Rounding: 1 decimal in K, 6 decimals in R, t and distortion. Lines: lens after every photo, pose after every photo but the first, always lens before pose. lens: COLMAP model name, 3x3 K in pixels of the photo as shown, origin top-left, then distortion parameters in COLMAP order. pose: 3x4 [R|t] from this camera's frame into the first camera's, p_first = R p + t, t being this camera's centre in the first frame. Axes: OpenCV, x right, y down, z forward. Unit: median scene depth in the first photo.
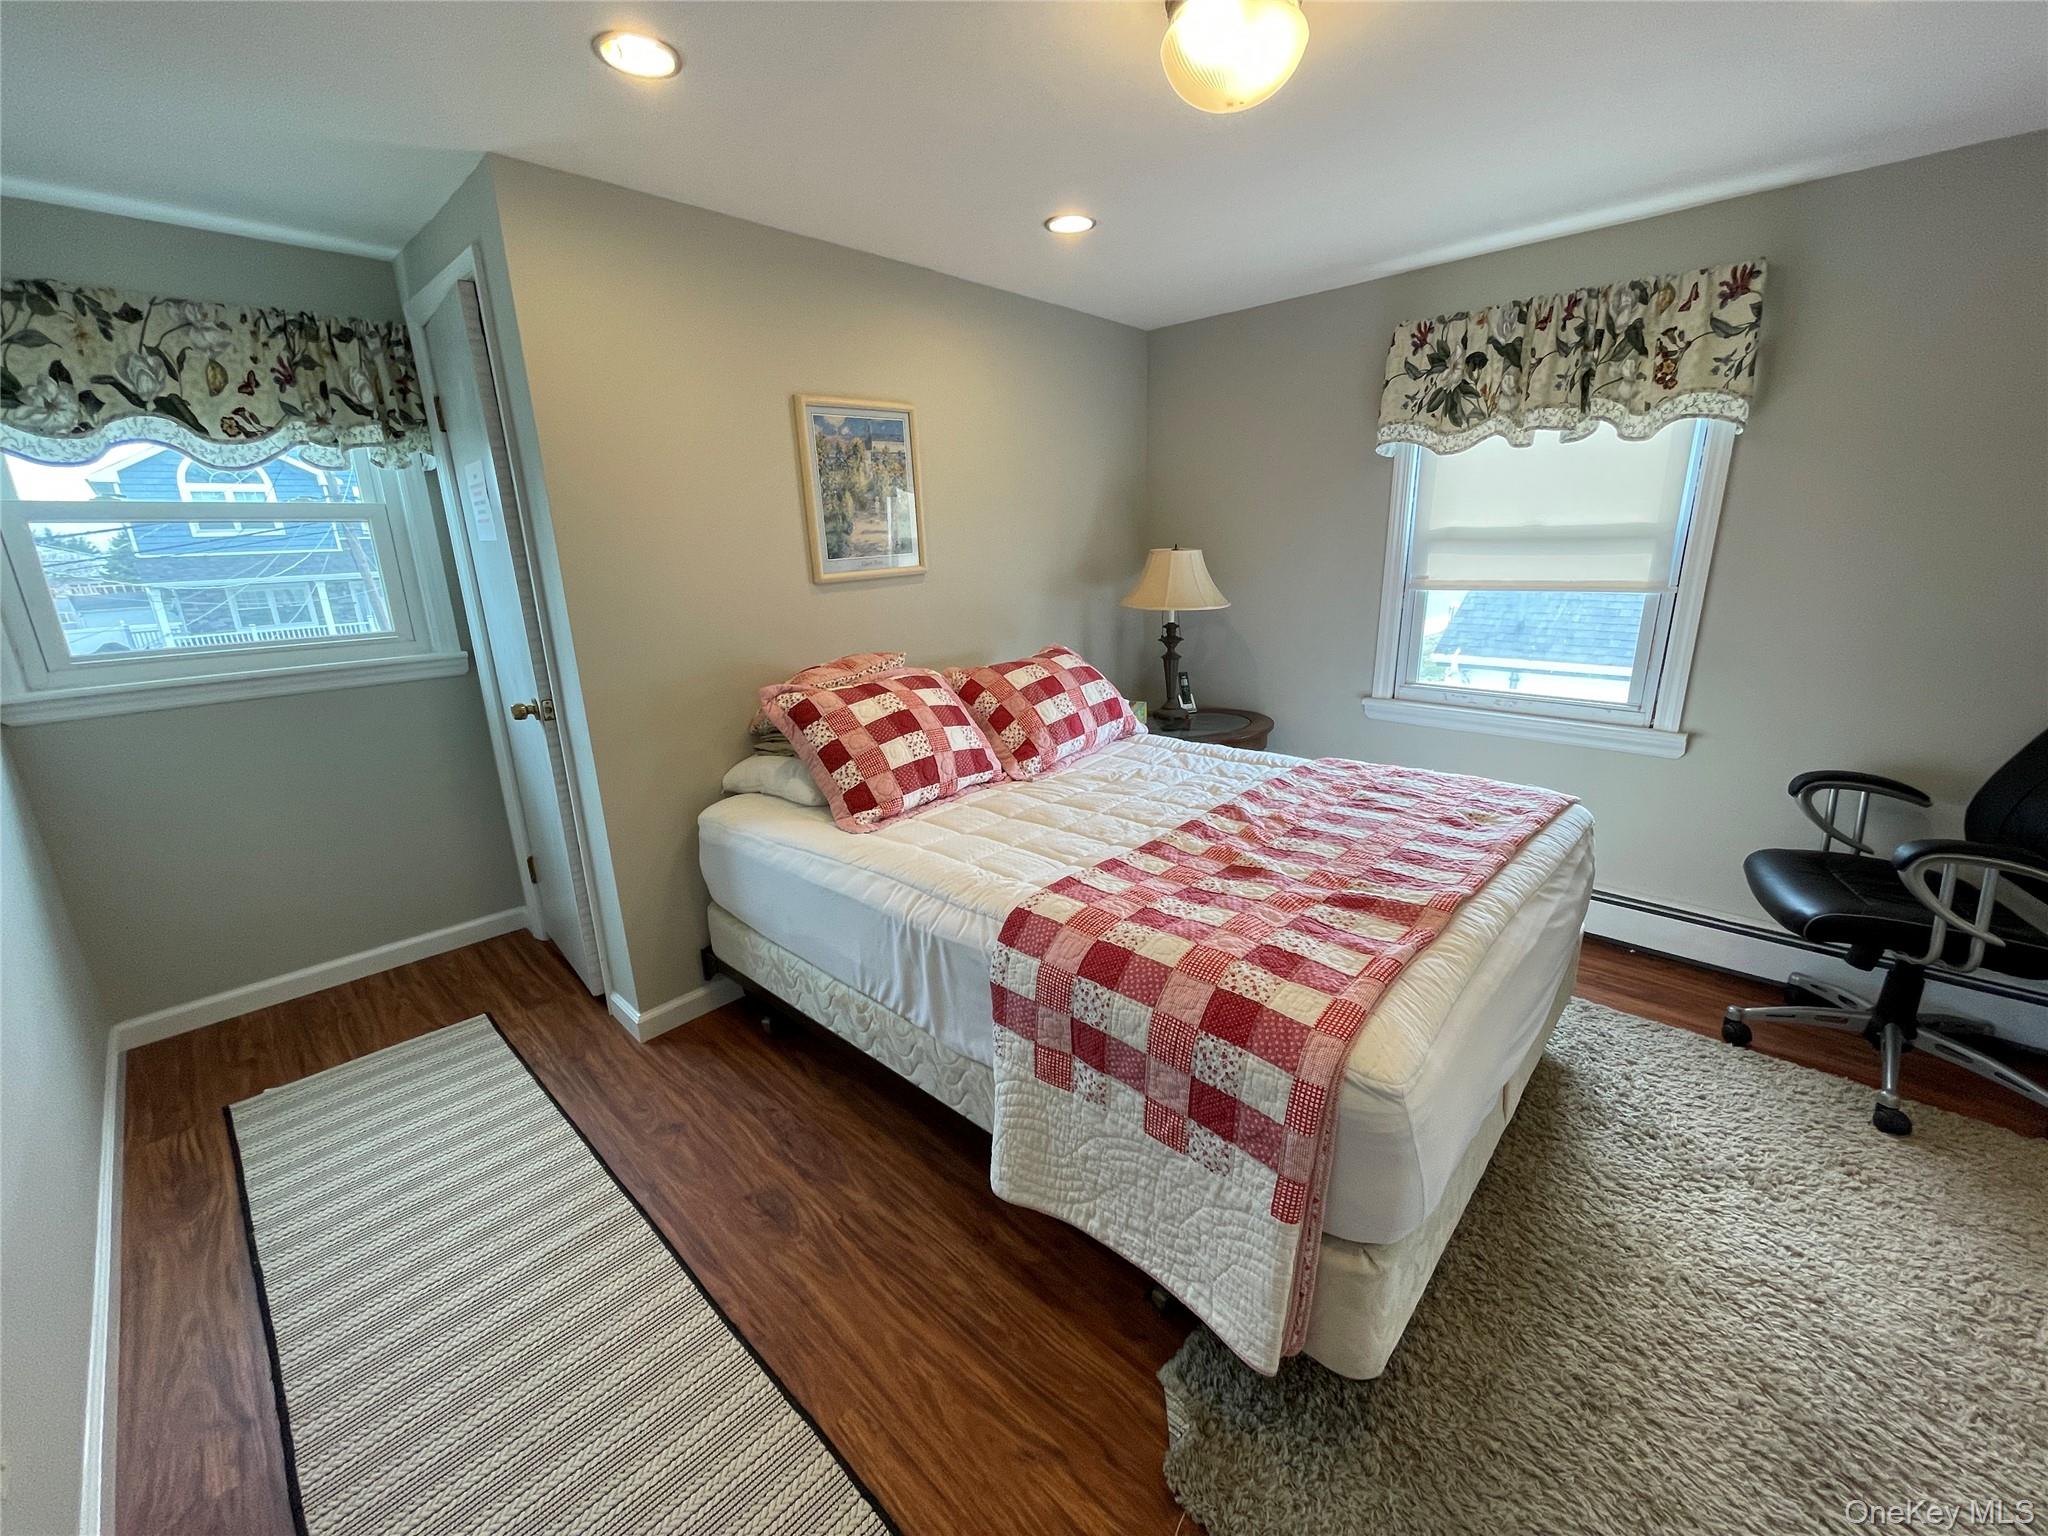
lens RADIAL K [[825.1, 0, 1023.6], [0, 825.1, 764.9], [0, 0, 1]] dist [-0.004672, 0.000155]
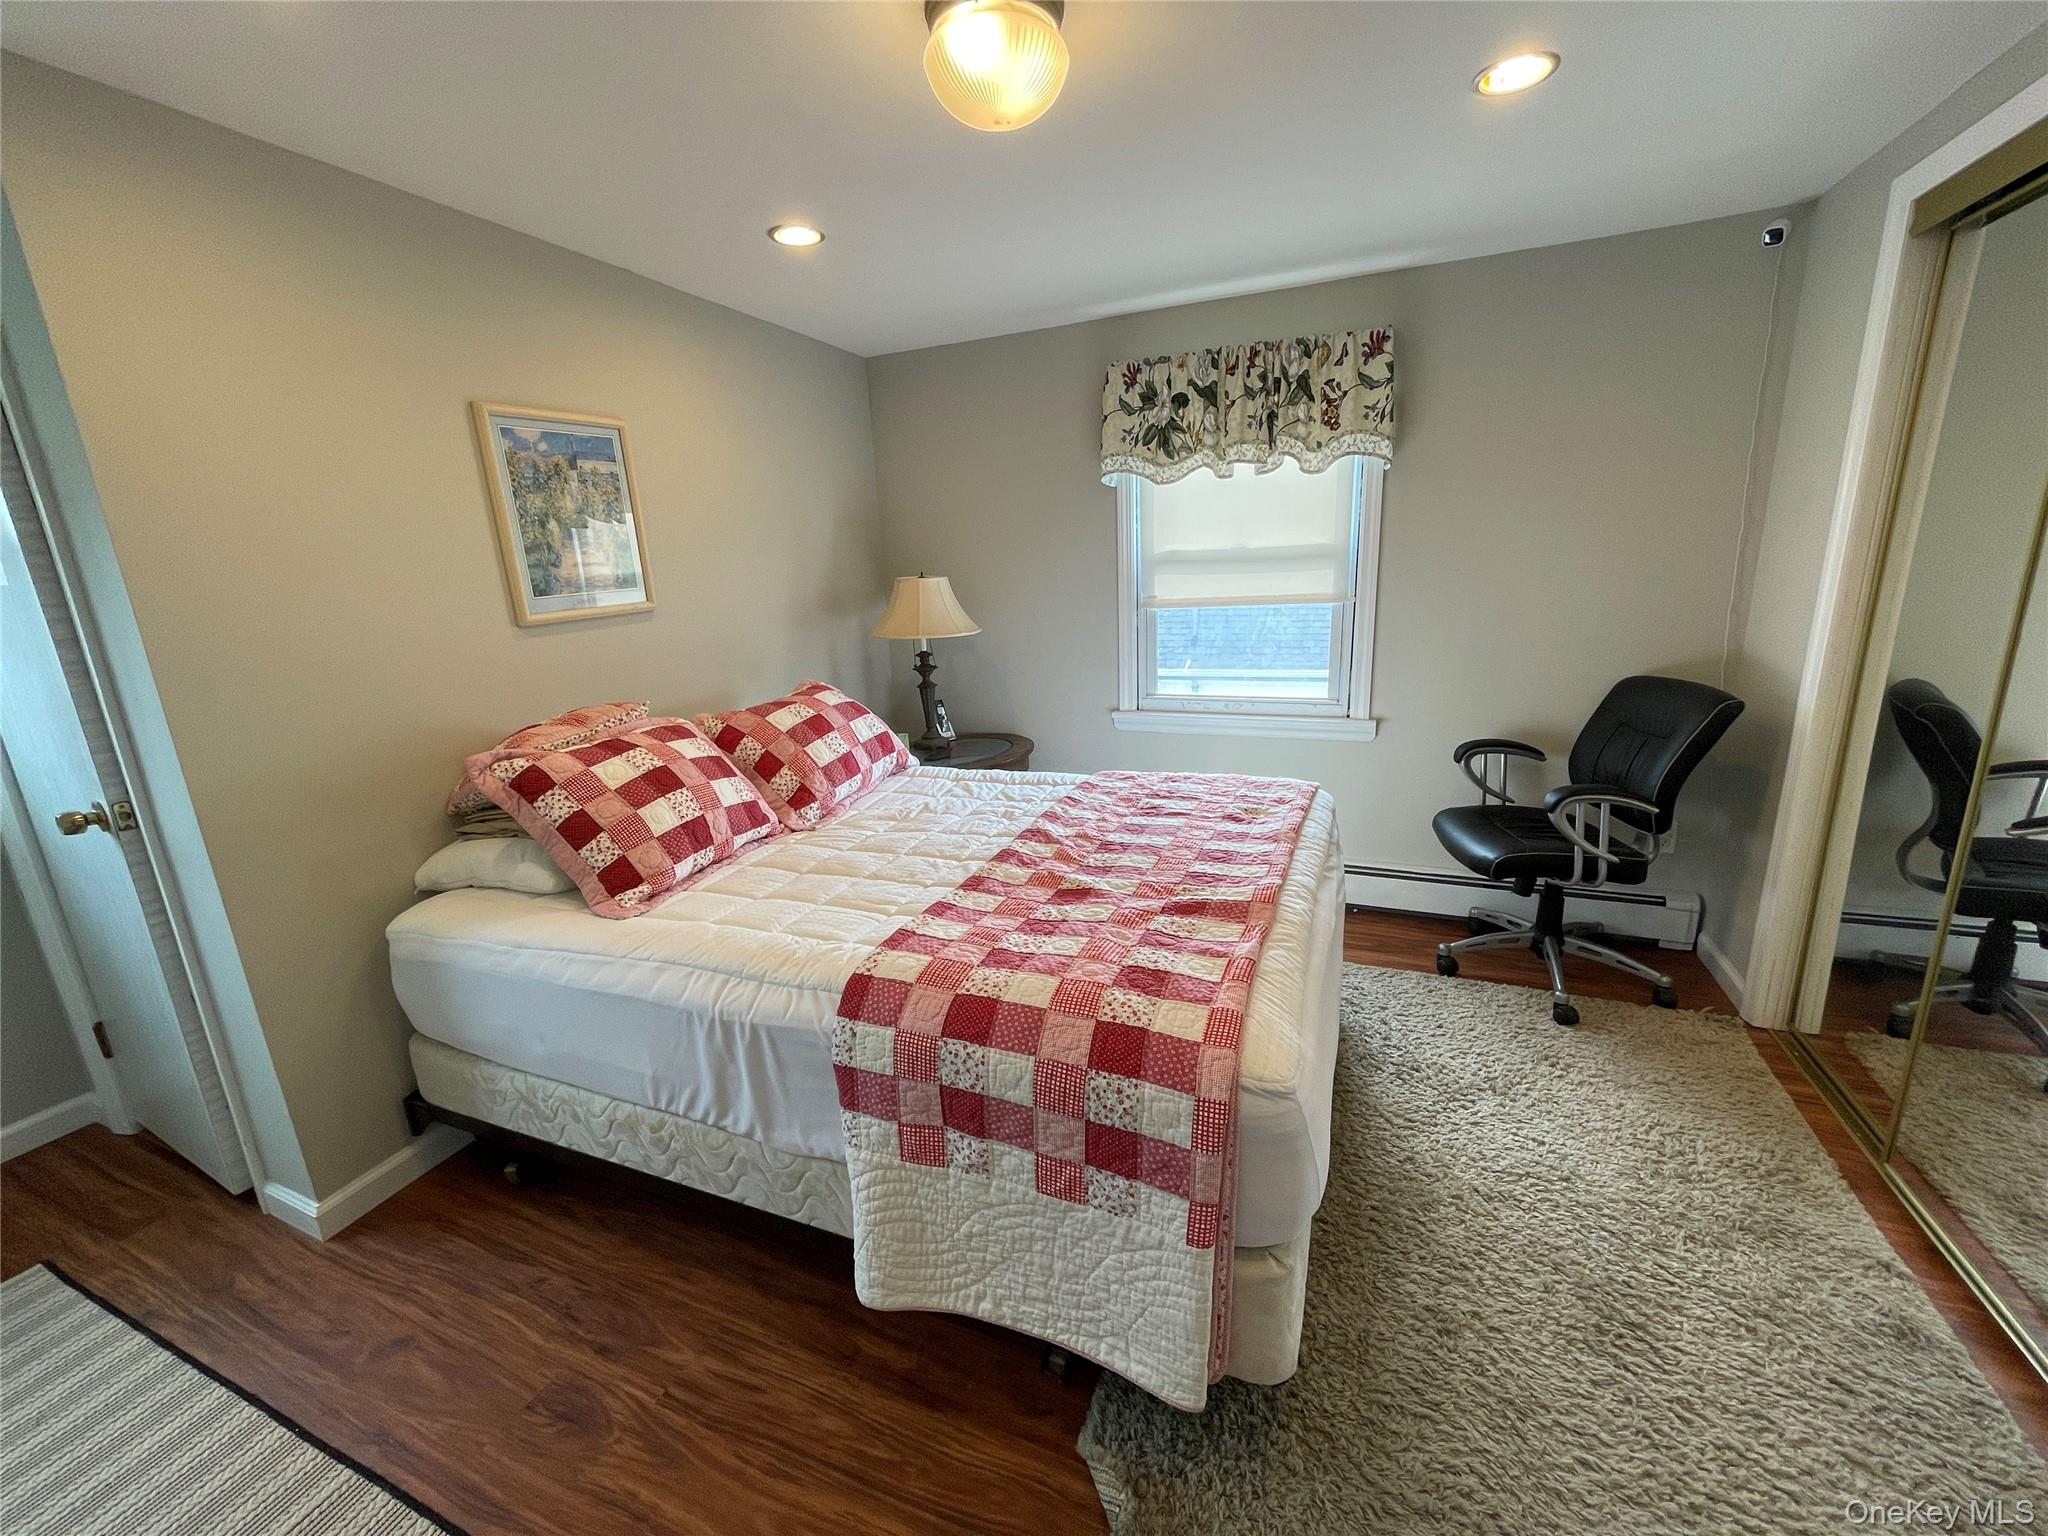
lens RADIAL K [[825.1, 0, 1023.6], [0, 825.1, 764.9], [0, 0, 1]] dist [-0.004672, 0.000155]
pose [[0.937296, -0.099780, 0.333947, -0.094548], [0.112392, 0.993490, -0.018609, -0.011546], [-0.329916, 0.054975, 0.942408, 0.077144]]
